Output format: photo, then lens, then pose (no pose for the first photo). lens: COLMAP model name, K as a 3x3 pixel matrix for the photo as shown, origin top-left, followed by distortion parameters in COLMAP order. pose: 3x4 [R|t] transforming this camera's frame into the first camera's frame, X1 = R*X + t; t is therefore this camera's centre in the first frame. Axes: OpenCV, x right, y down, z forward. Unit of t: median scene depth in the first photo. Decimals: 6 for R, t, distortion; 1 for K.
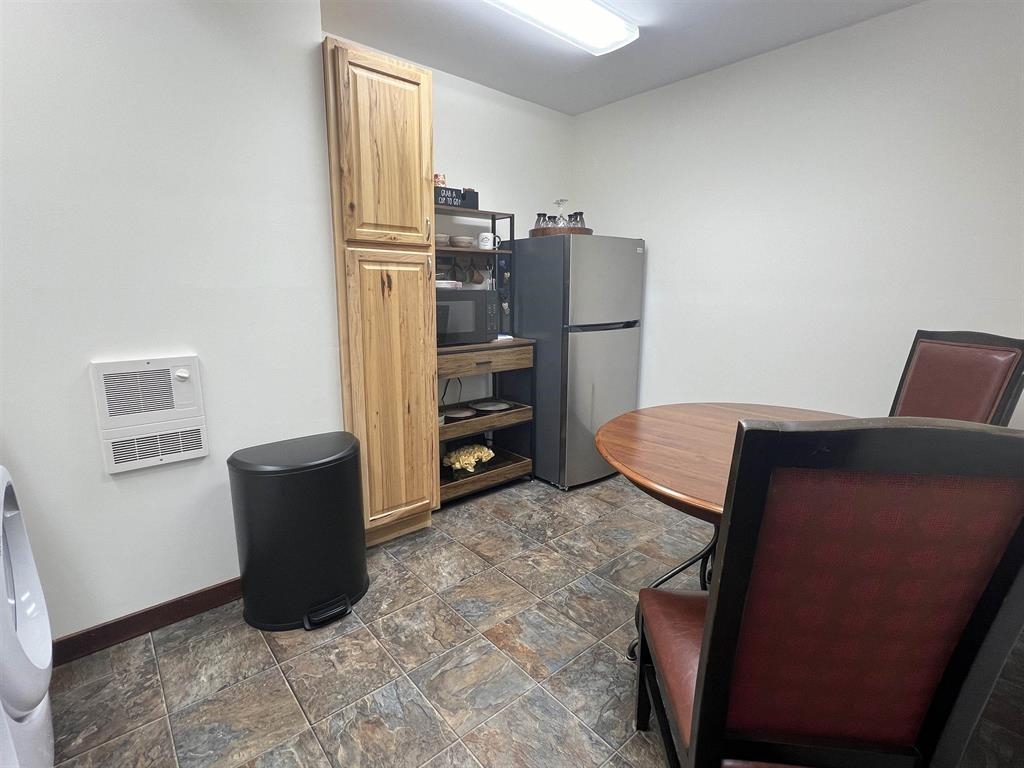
lens RADIAL K [[483.6, 0, 511.0], [0, 483.6, 384.6], [0, 0, 1]] dist [-0.001663, -0.000375]
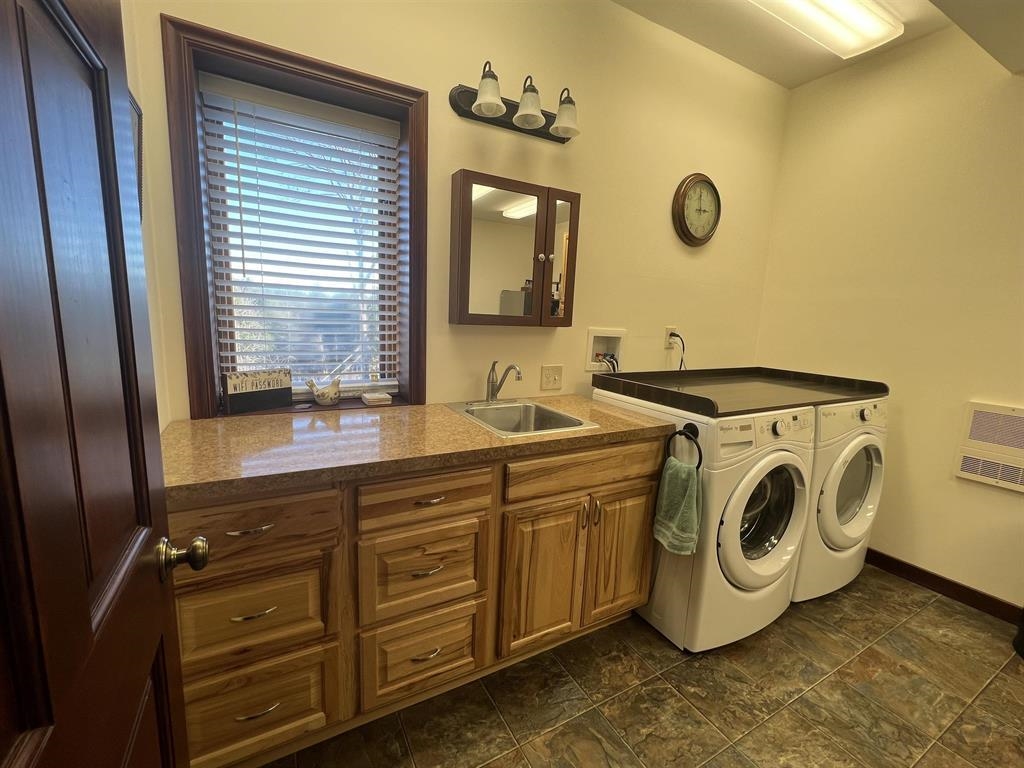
lens RADIAL K [[412.6, 0, 511.1], [0, 412.6, 381.5], [0, 0, 1]] dist [0.001120, 0.000094]
pose [[-0.232013, 0.131812, -0.963740, 0.672550], [-0.224467, 0.956780, 0.184899, -0.019818], [0.946459, 0.259227, -0.192398, -0.119648]]
